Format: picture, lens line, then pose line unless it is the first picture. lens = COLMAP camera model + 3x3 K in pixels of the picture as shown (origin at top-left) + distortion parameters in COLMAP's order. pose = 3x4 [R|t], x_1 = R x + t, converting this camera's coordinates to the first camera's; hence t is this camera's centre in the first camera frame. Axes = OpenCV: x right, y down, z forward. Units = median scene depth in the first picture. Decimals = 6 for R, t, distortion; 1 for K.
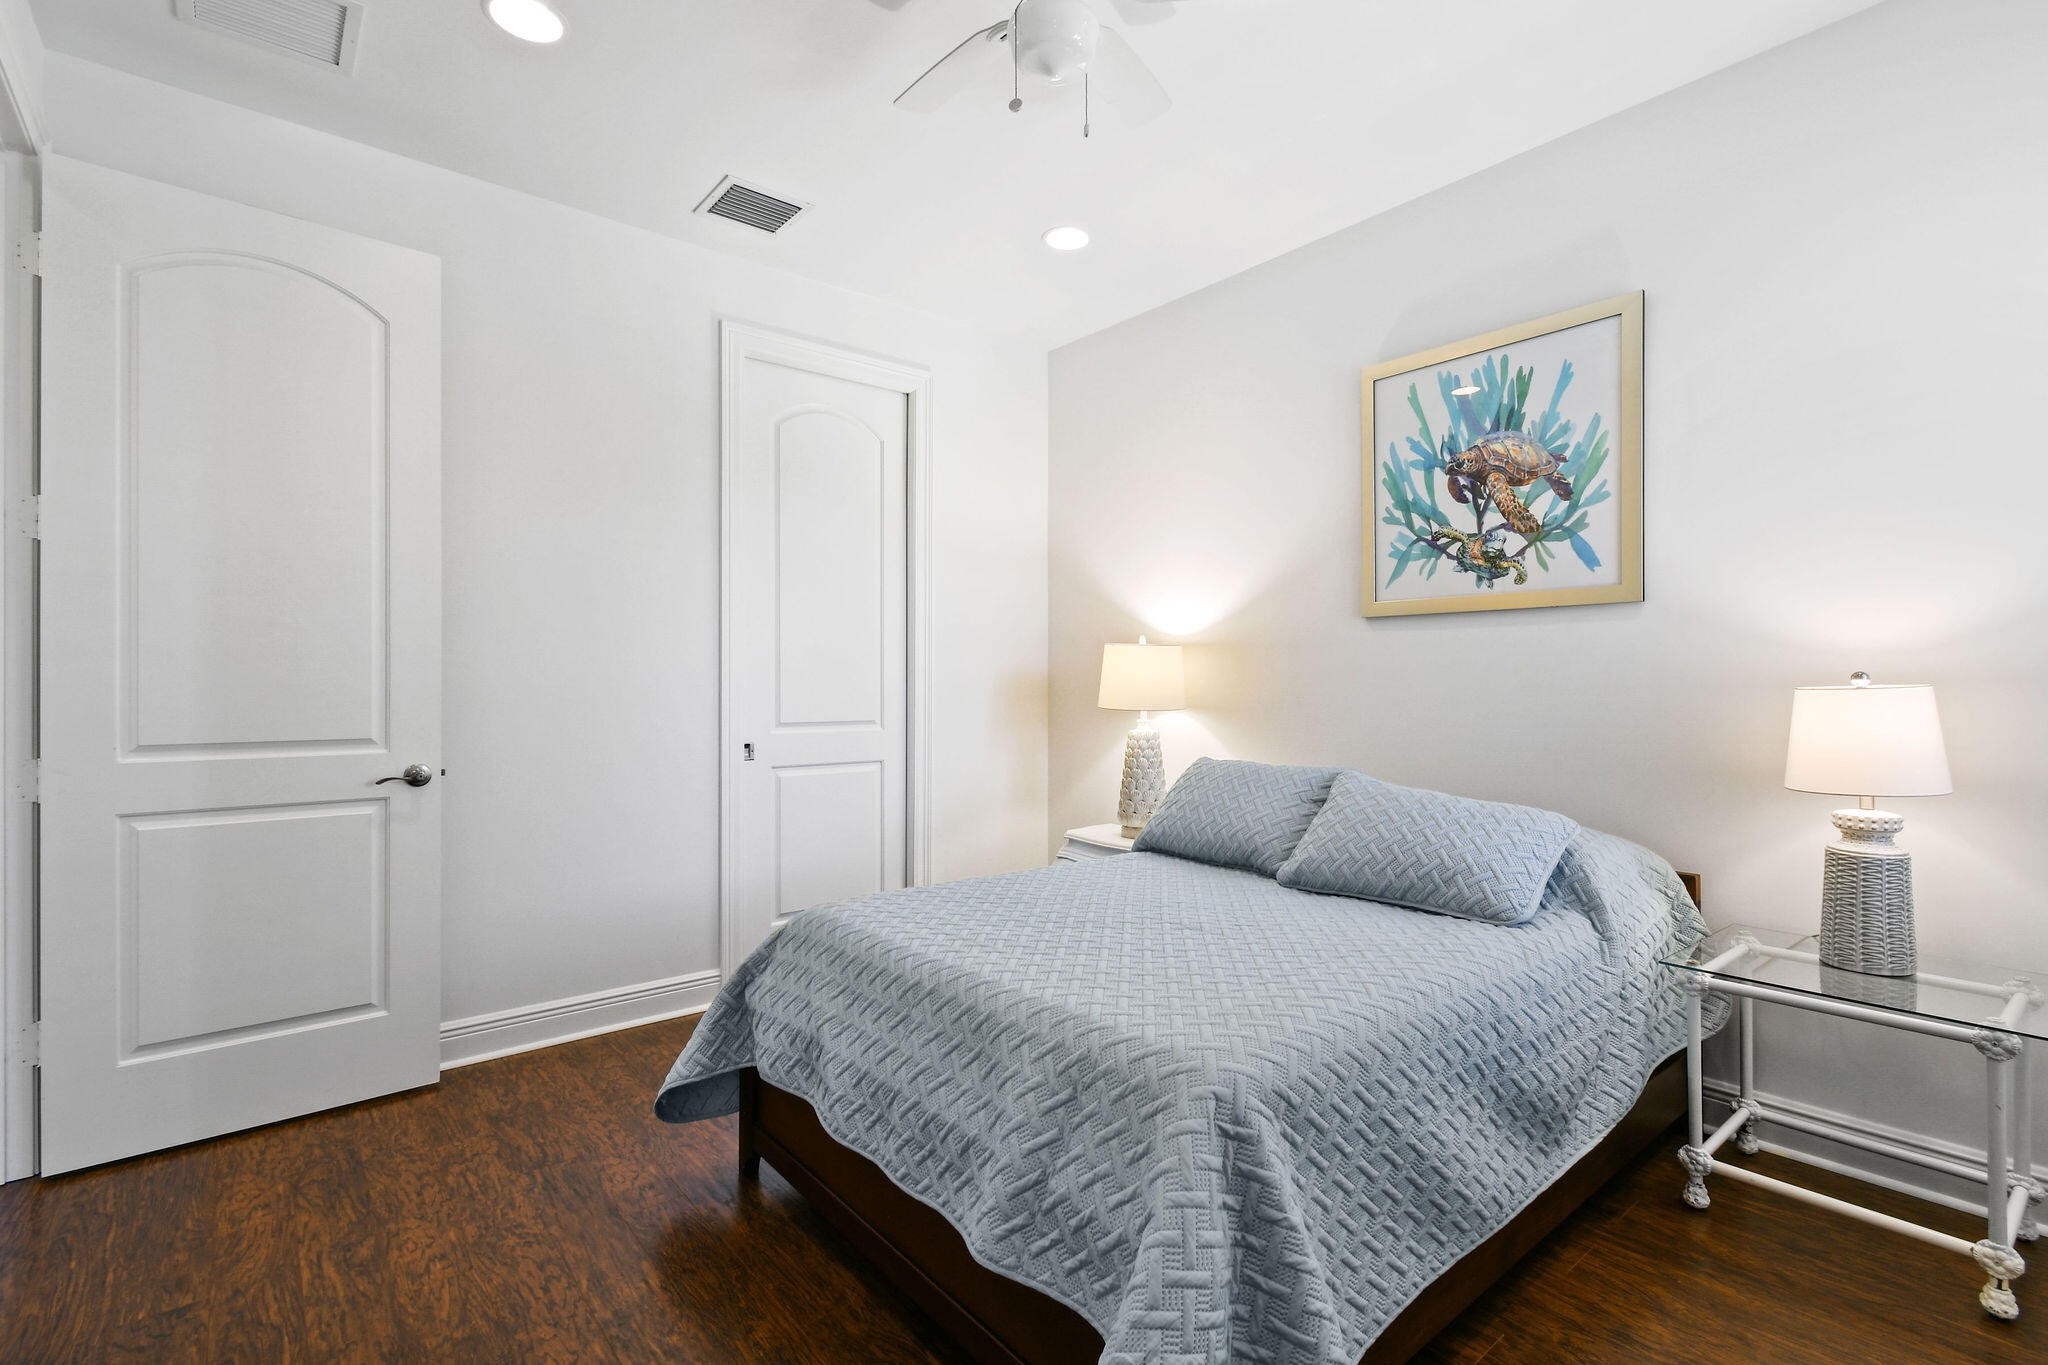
lens RADIAL K [[928.6, 0, 1048.1], [0, 928.6, 680.8], [0, 0, 1]] dist [0.011783, 0.000065]
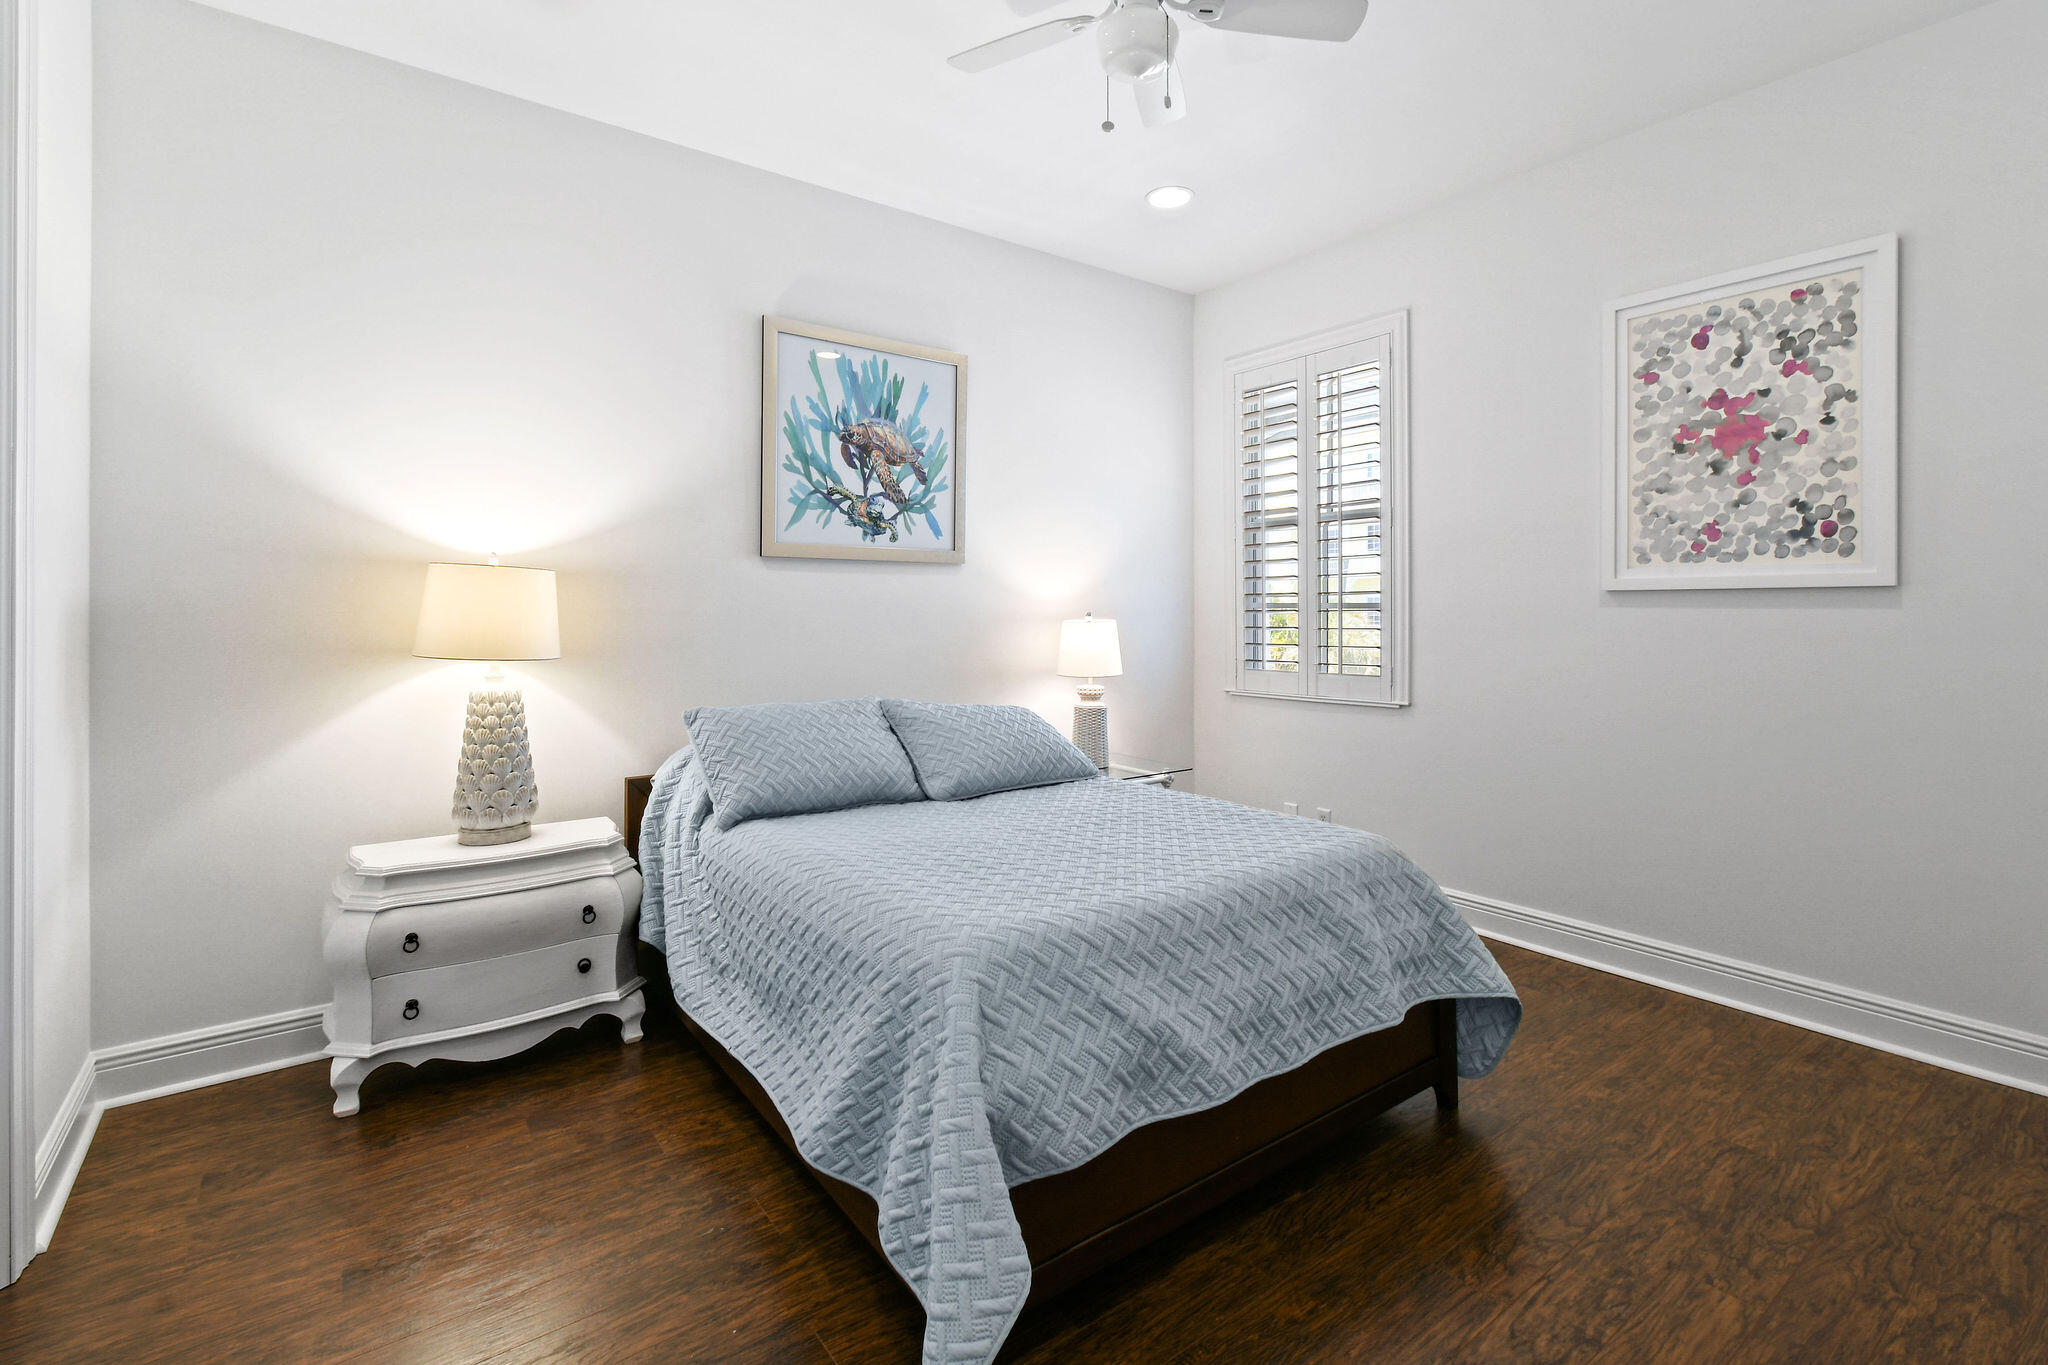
lens RADIAL K [[923.0, 0, 1018.9], [0, 923.0, 608.2], [0, 0, 1]] dist [0.011433, 0.000090]
pose [[0.073926, 0.002533, 0.997261, -0.736450], [-0.001915, 0.999995, -0.002398, -0.009419], [-0.997262, -0.001733, 0.073930, 0.718660]]
